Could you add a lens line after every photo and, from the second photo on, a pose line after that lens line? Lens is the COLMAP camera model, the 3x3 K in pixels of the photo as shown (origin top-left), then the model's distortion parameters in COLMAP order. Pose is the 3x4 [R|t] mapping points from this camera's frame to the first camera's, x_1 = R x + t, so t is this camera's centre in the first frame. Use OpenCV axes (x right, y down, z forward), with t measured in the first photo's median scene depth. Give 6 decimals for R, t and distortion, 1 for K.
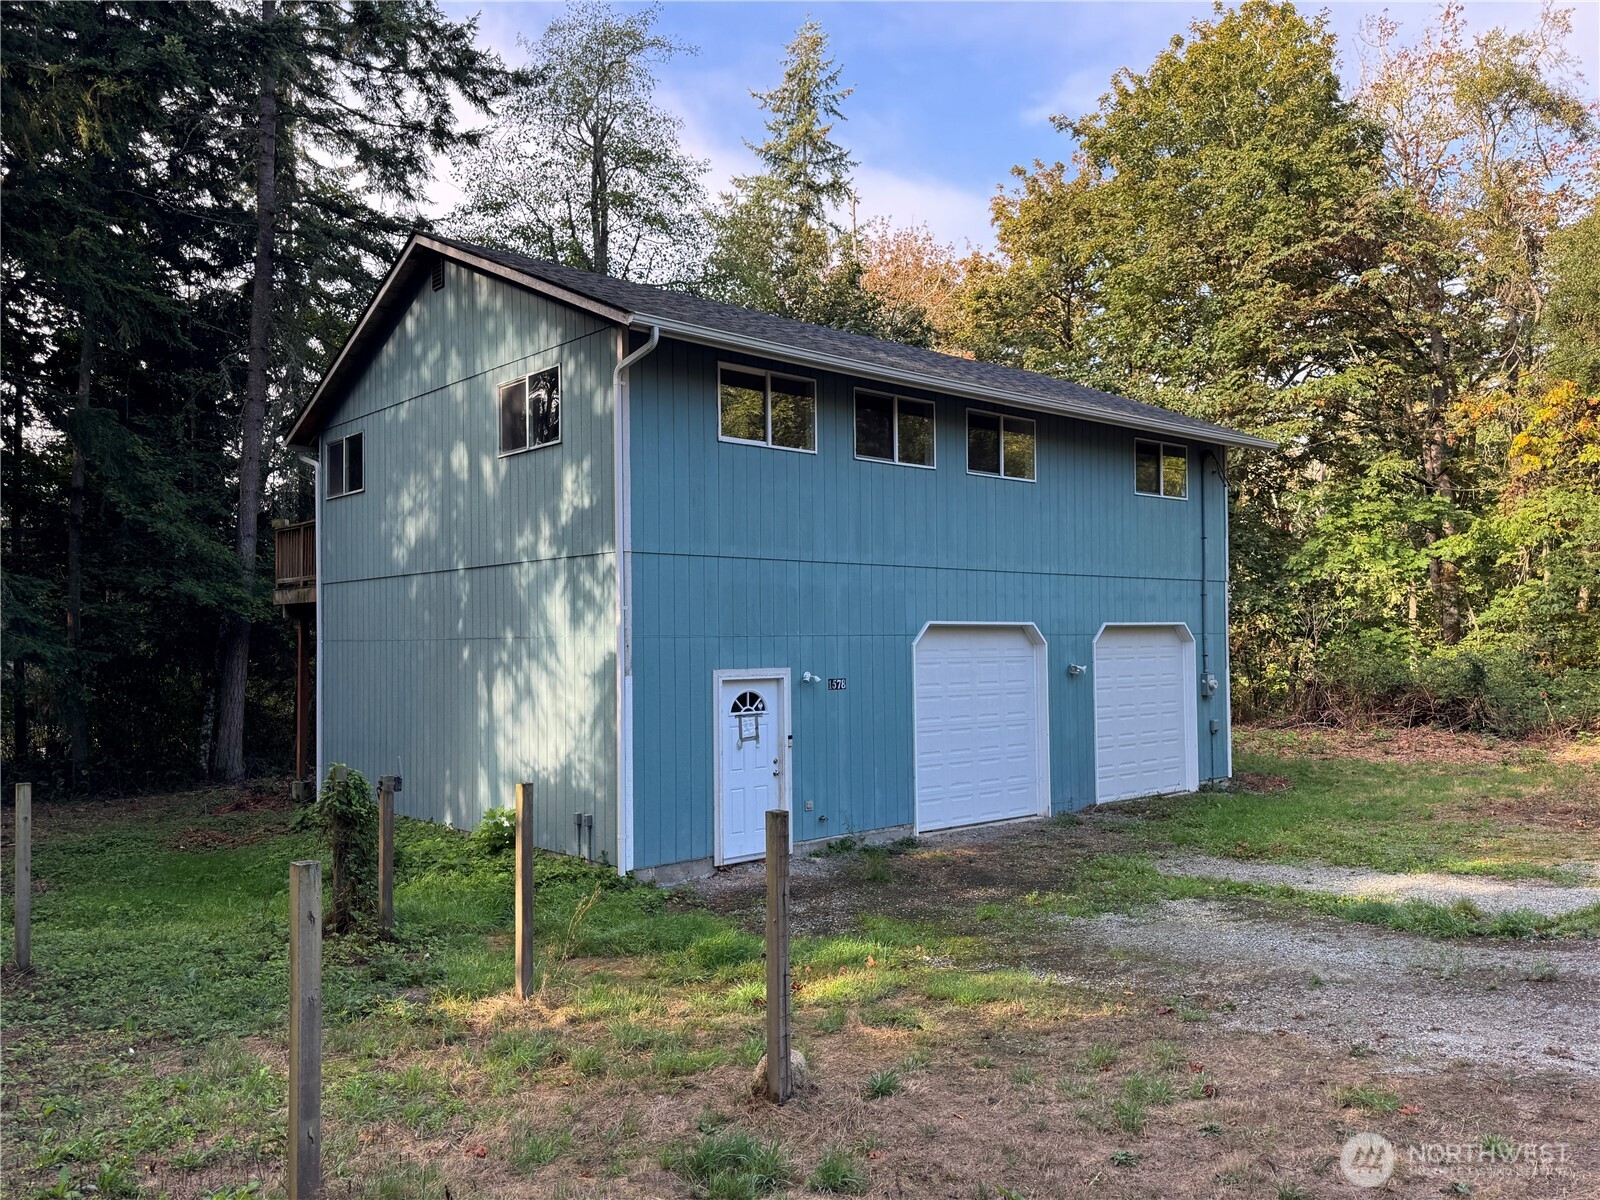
lens RADIAL K [[1205.5, 0, 800.0], [0, 1205.5, 600.0], [0, 0, 1]] dist [0.037330, -0.002282]
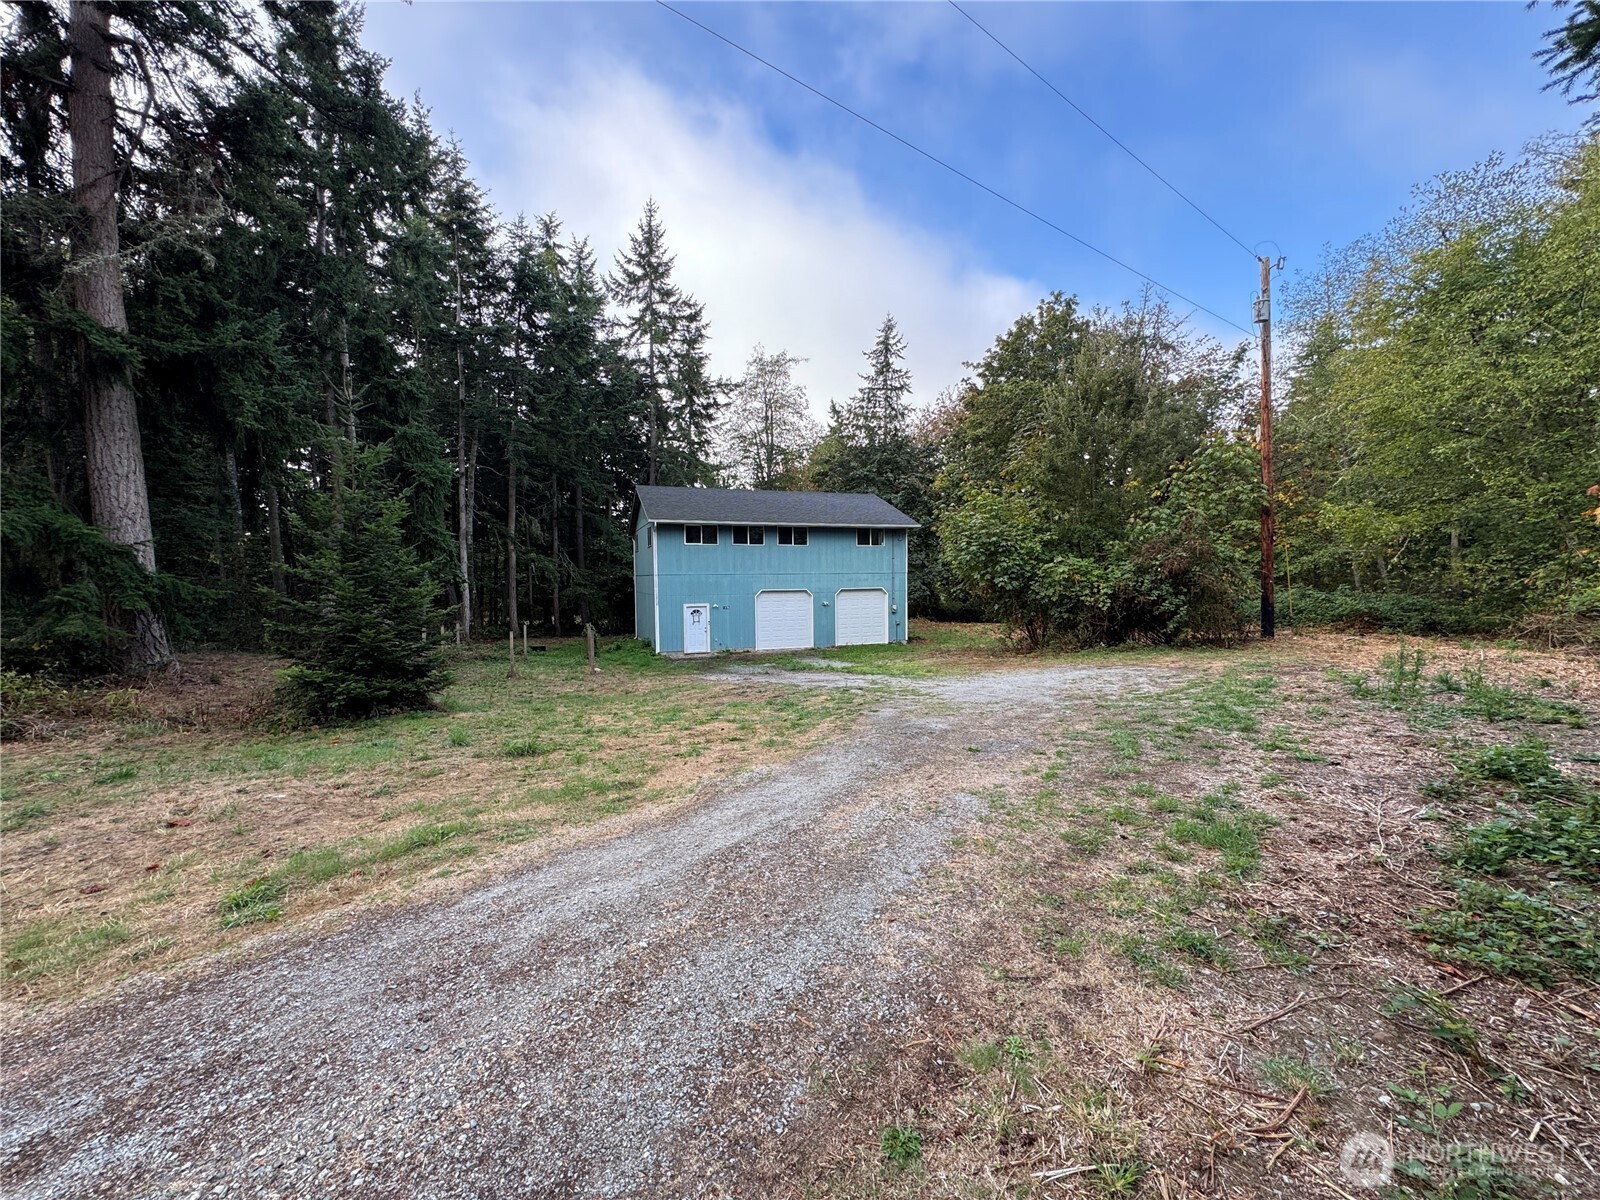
lens RADIAL K [[639.1, 0, 800.0], [0, 639.1, 600.0], [0, 0, 1]] dist [0.000431, 0.000007]
pose [[0.930604, 0.012238, -0.365824, 0.784007], [0.014884, 0.997349, 0.071227, -0.073182], [0.365726, -0.071729, 0.927954, -0.593975]]
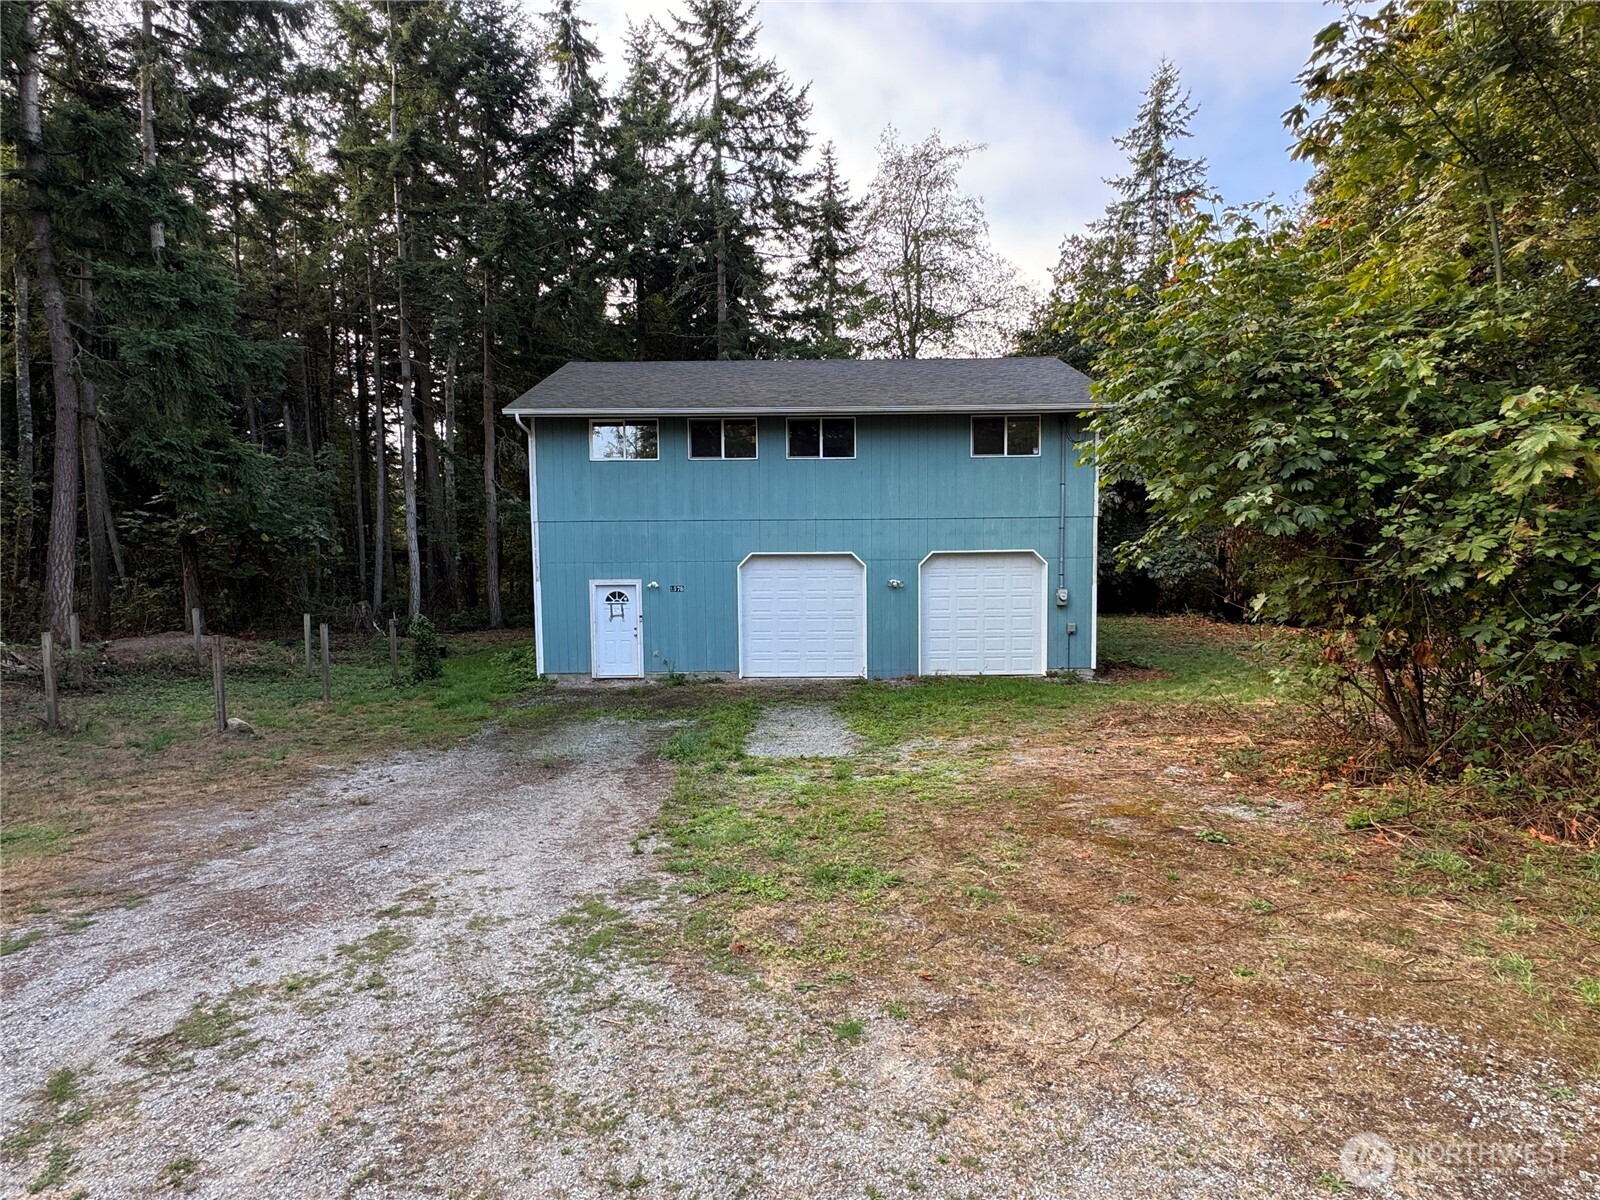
lens RADIAL K [[806.3, 0, 800.0], [0, 806.3, 600.0], [0, 0, 1]] dist [-0.002582, 0.000018]
pose [[0.746383, 0.042180, -0.664179, 0.795716], [0.025480, 0.995447, 0.091851, -0.015655], [0.665029, -0.085479, 0.741910, 0.190313]]
